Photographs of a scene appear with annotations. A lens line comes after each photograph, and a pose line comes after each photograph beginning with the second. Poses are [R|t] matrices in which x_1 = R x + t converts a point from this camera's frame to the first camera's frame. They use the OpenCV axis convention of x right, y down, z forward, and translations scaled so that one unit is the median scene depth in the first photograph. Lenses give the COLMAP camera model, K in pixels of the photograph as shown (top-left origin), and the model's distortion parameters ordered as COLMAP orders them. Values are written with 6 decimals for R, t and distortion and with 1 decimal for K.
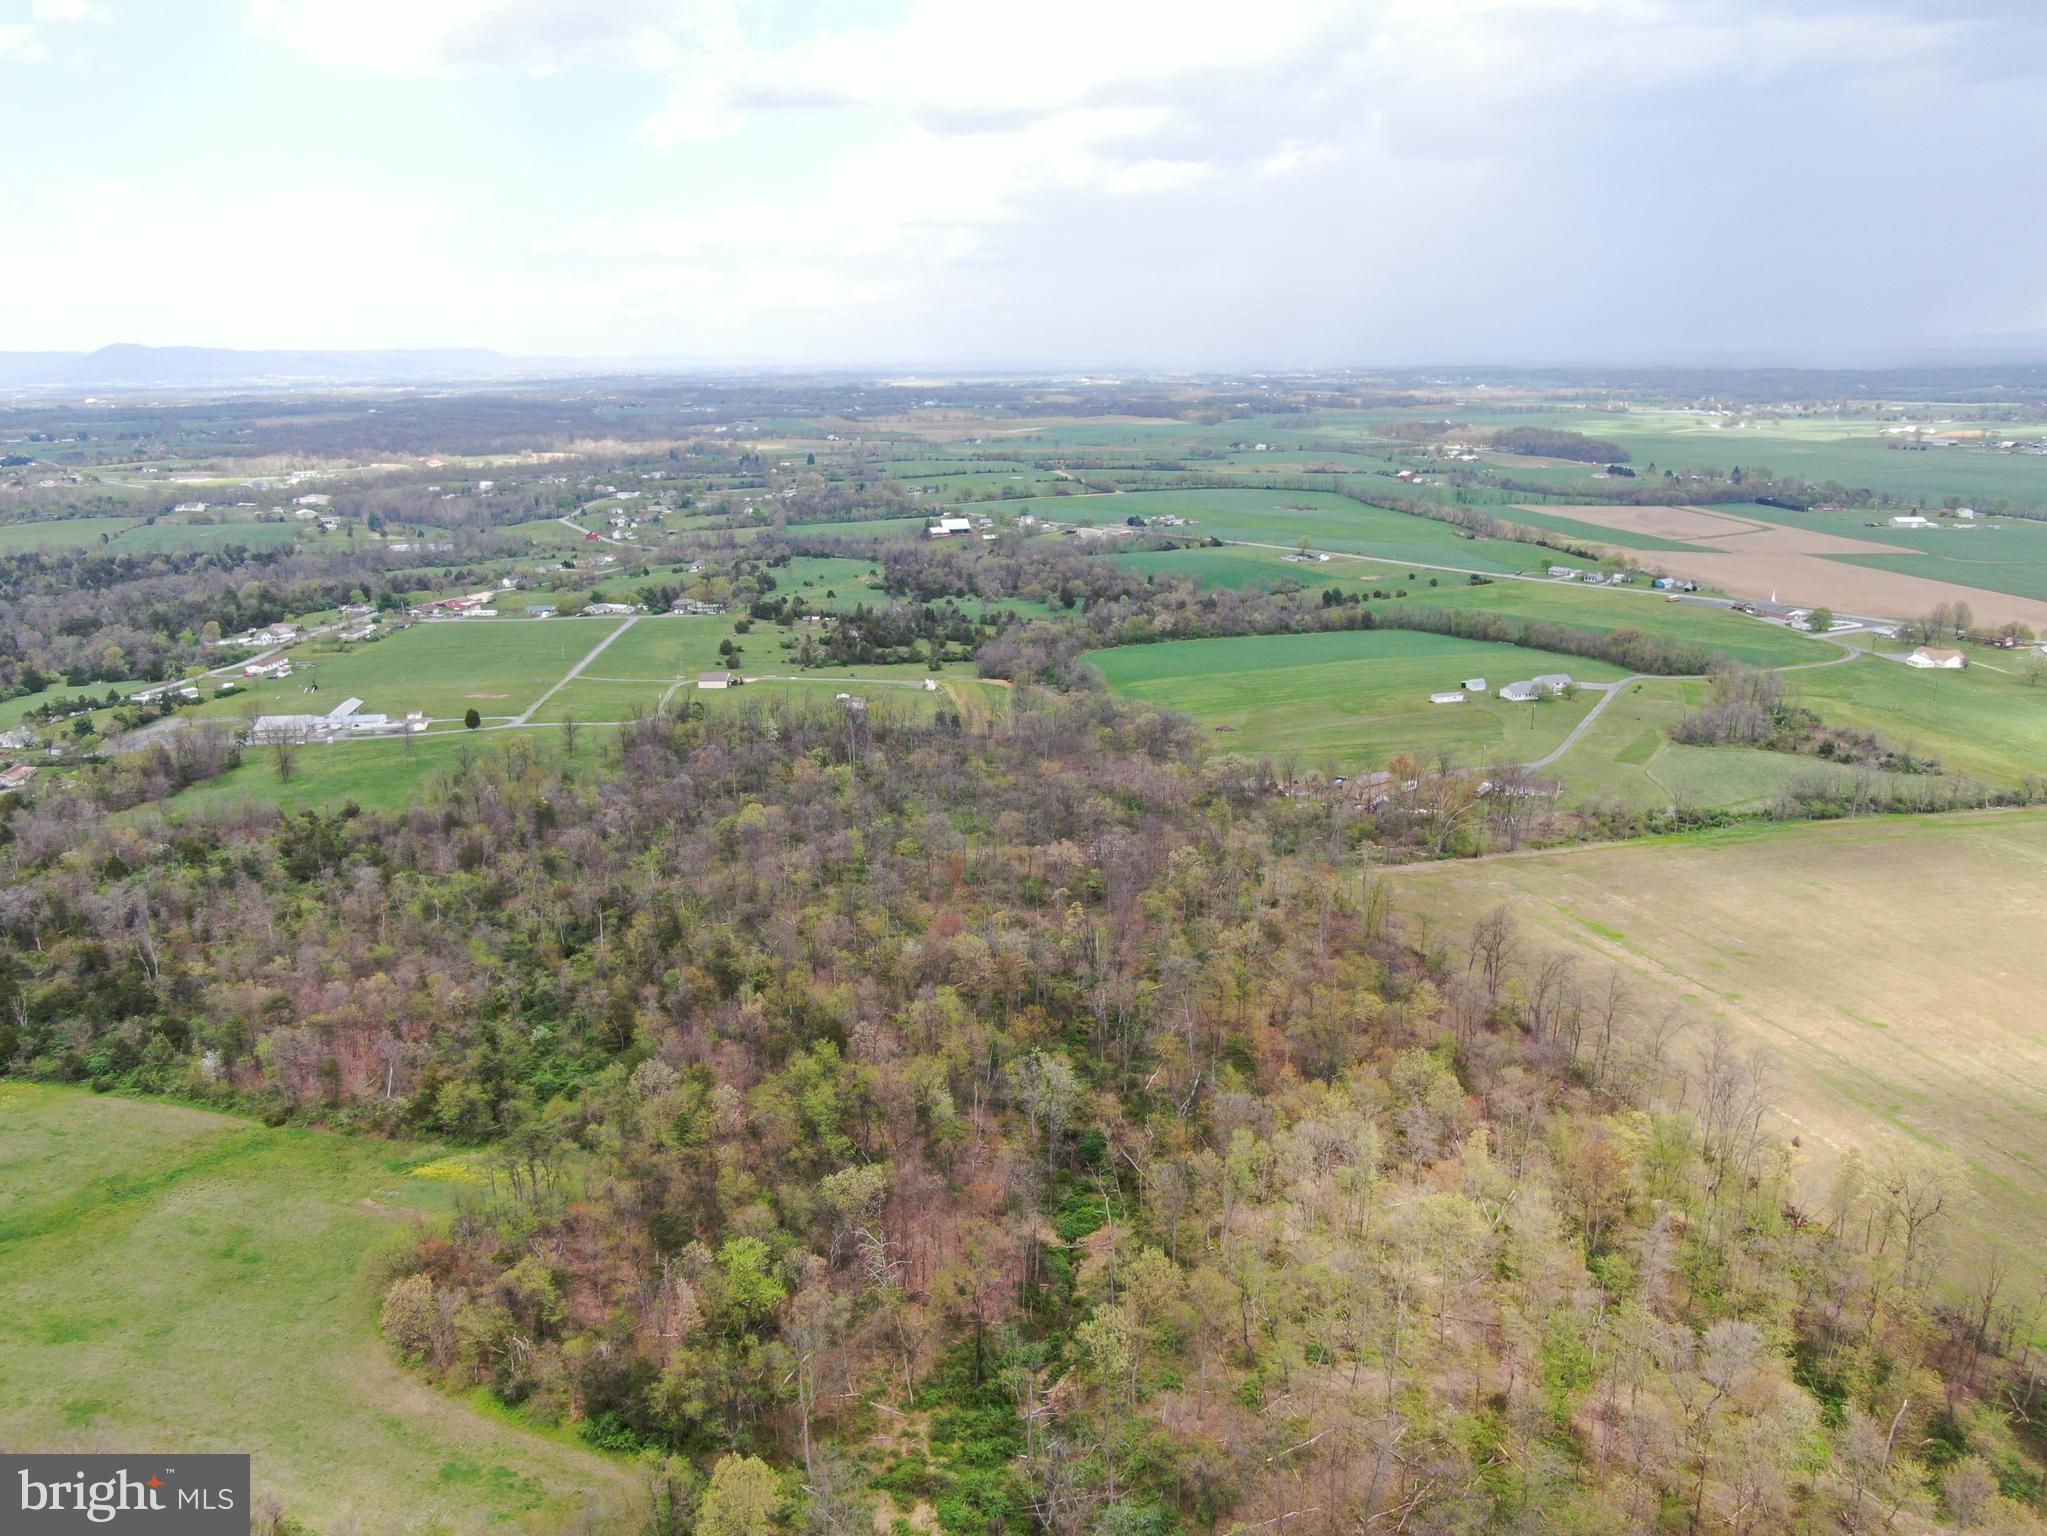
lens RADIAL K [[1470.6, 0, 1024.6], [0, 1470.6, 766.3], [0, 0, 1]] dist [-0.021865, 0.013109]
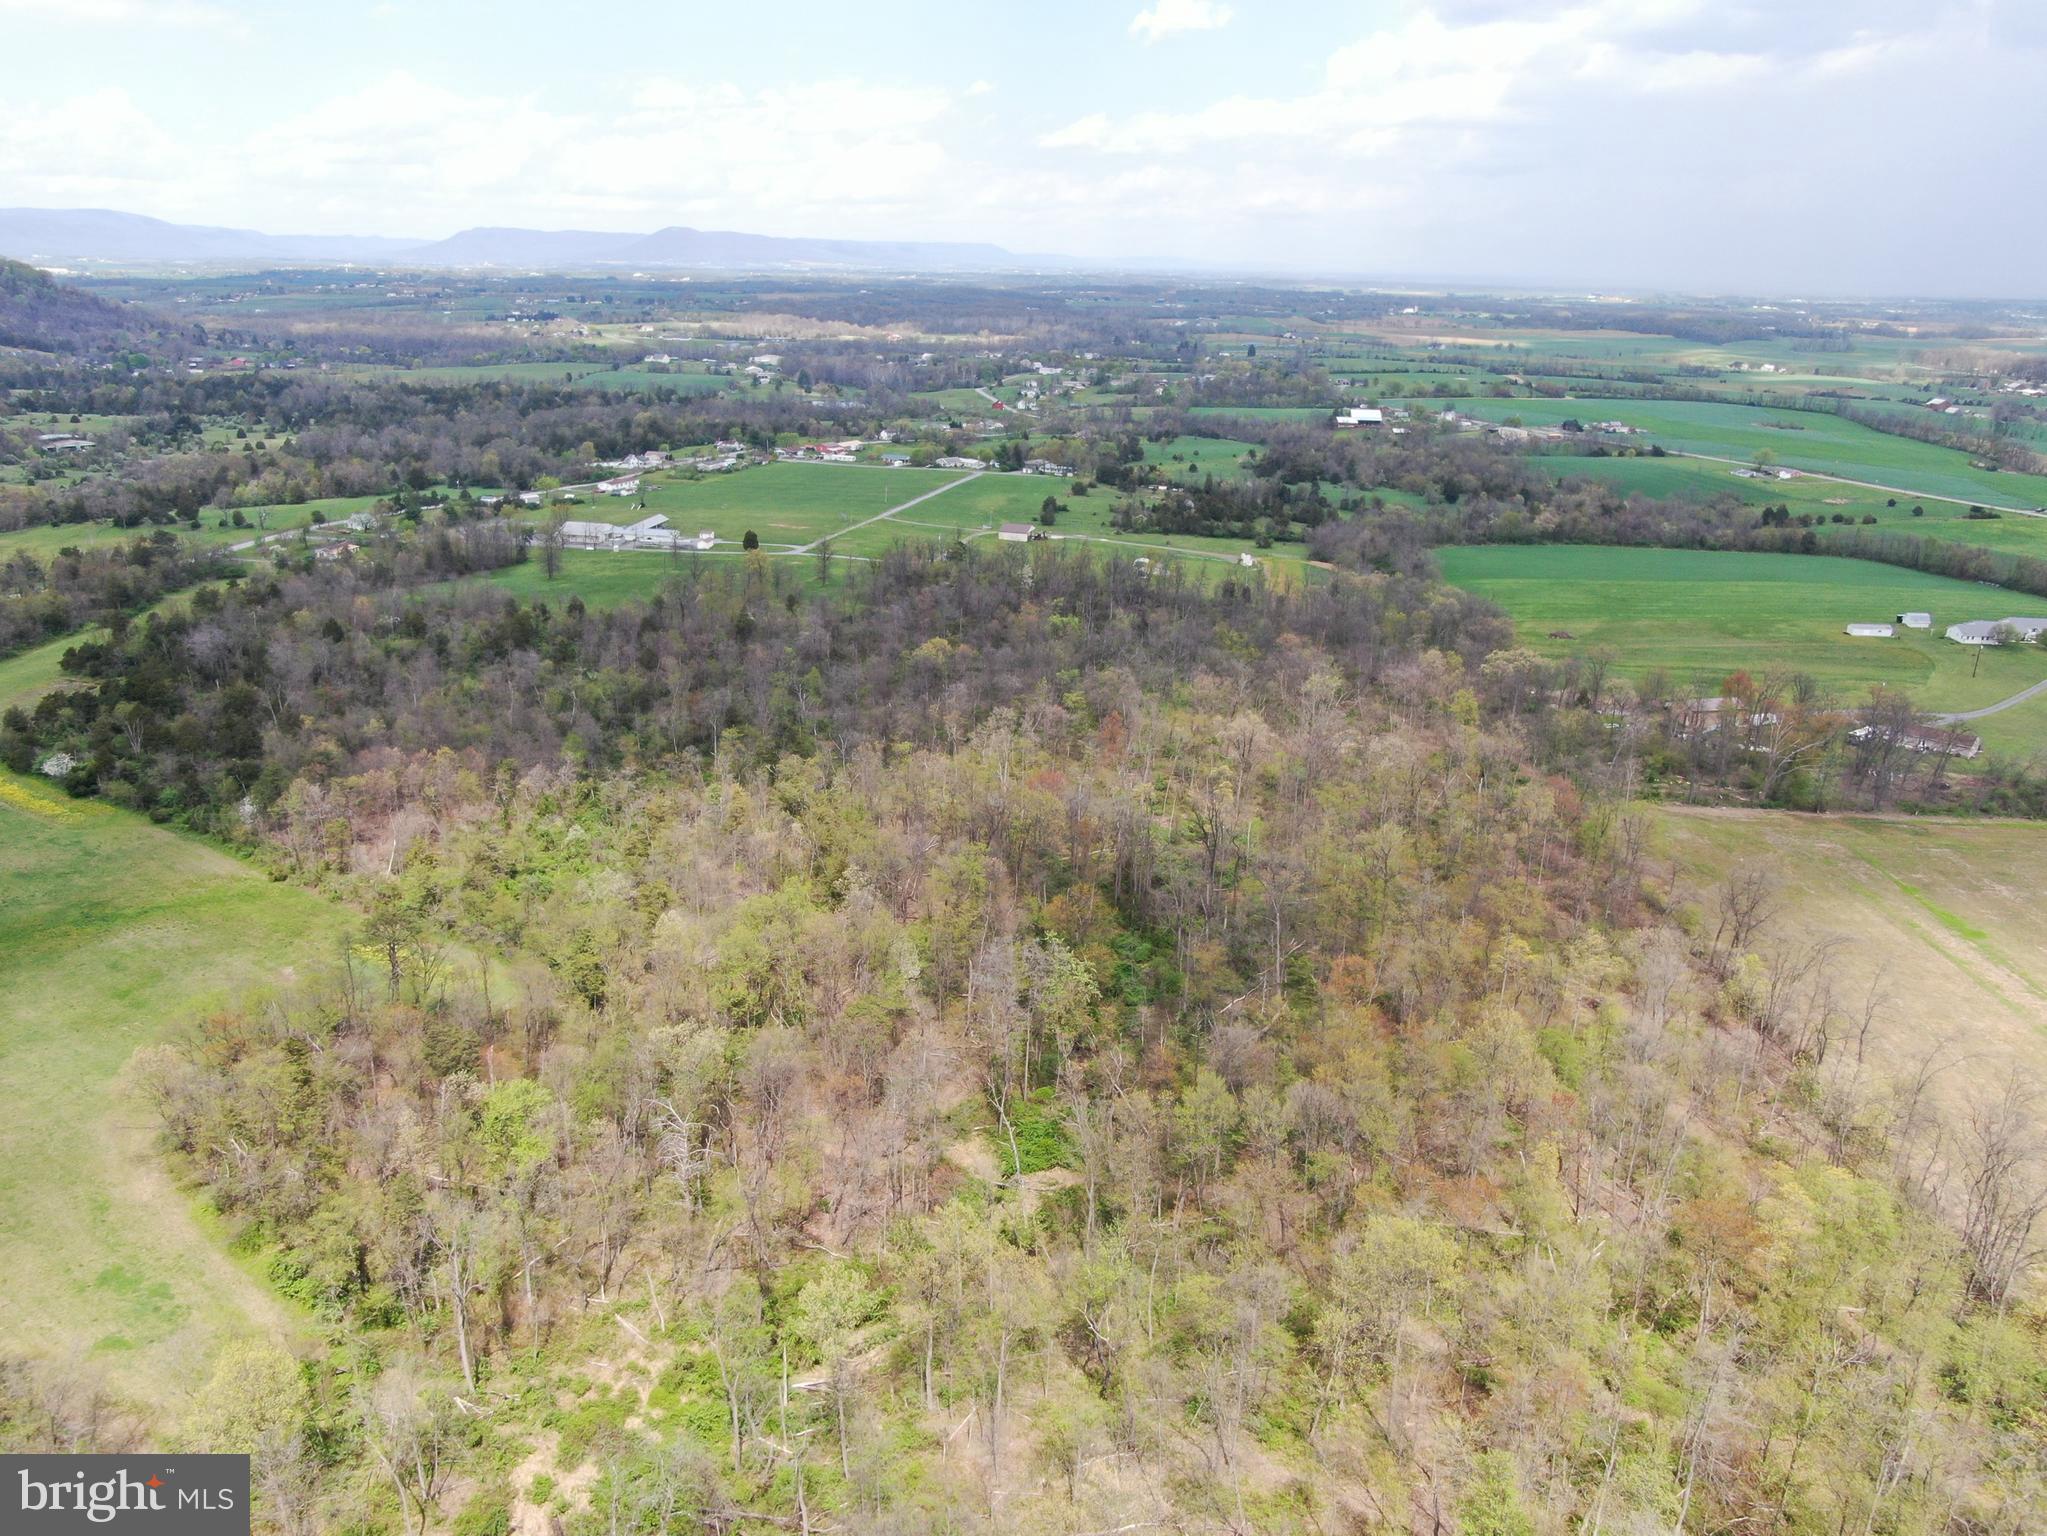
lens RADIAL K [[1472.9, 0, 1026.0], [0, 1472.9, 760.2], [0, 0, 1]] dist [-0.020680, 0.010205]
pose [[0.948961, 0.132079, -0.286404, 0.066725], [-0.116686, 0.990682, 0.070243, 0.015026], [0.293013, -0.033238, 0.955531, 0.078707]]
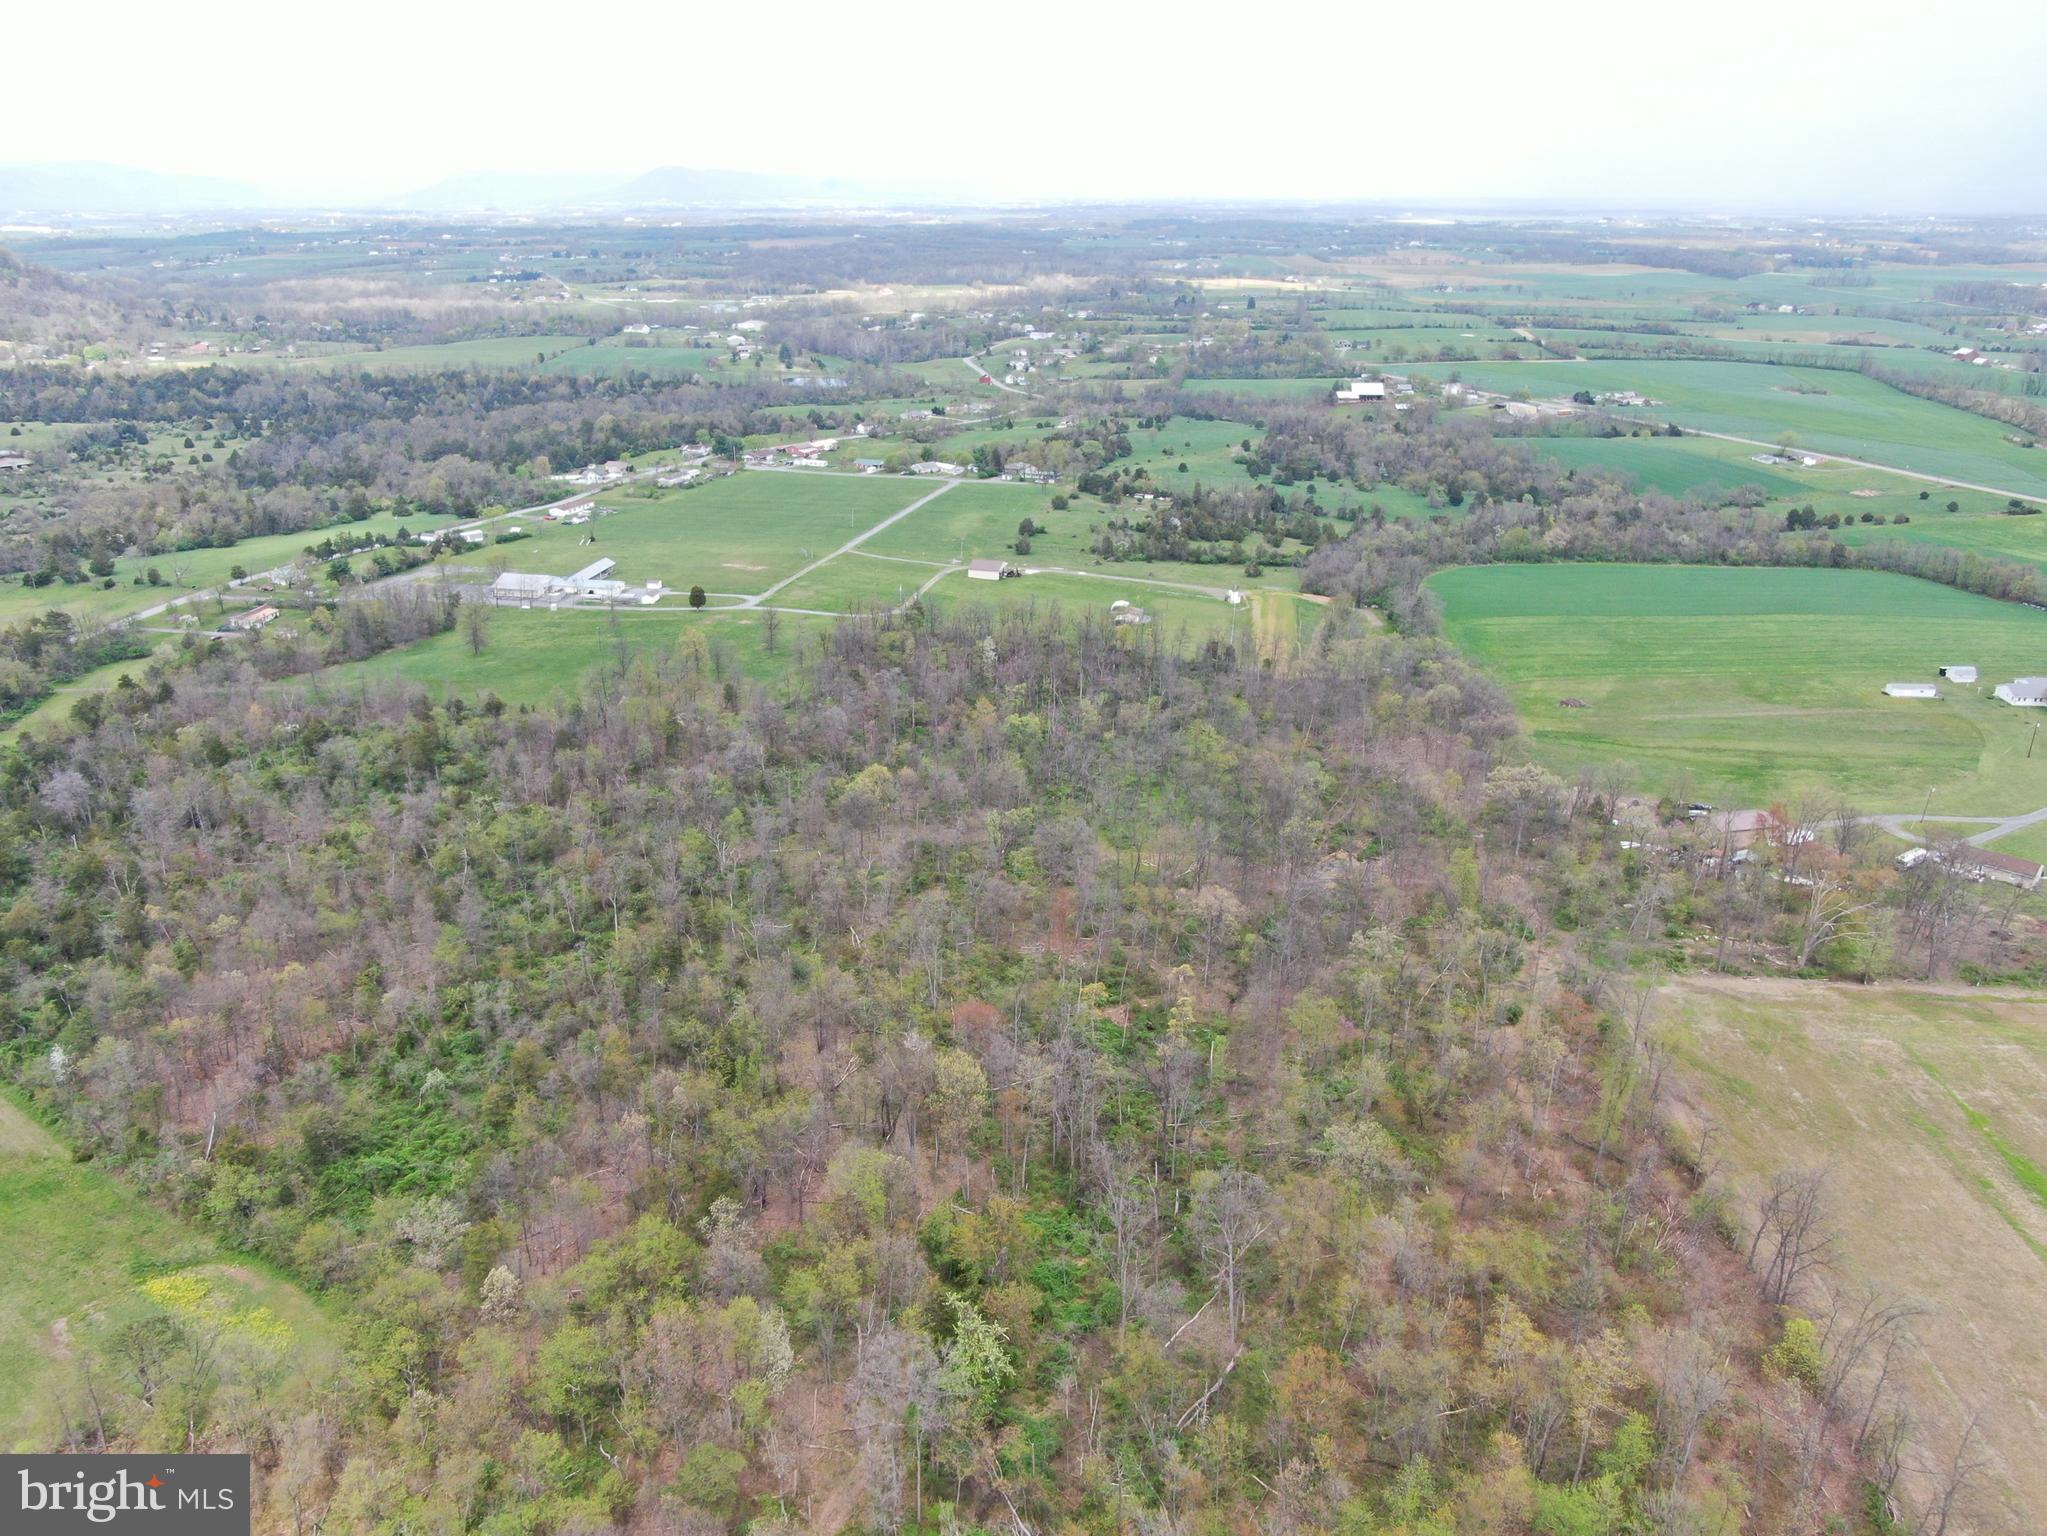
lens RADIAL K [[1469.5, 0, 1026.4], [0, 1469.5, 769.6], [0, 0, 1]] dist [-0.020568, 0.011437]
pose [[0.949364, 0.128120, -0.286867, 0.062270], [-0.097175, 0.988045, 0.119683, -0.038237], [0.298771, -0.085746, 0.950465, 0.131173]]
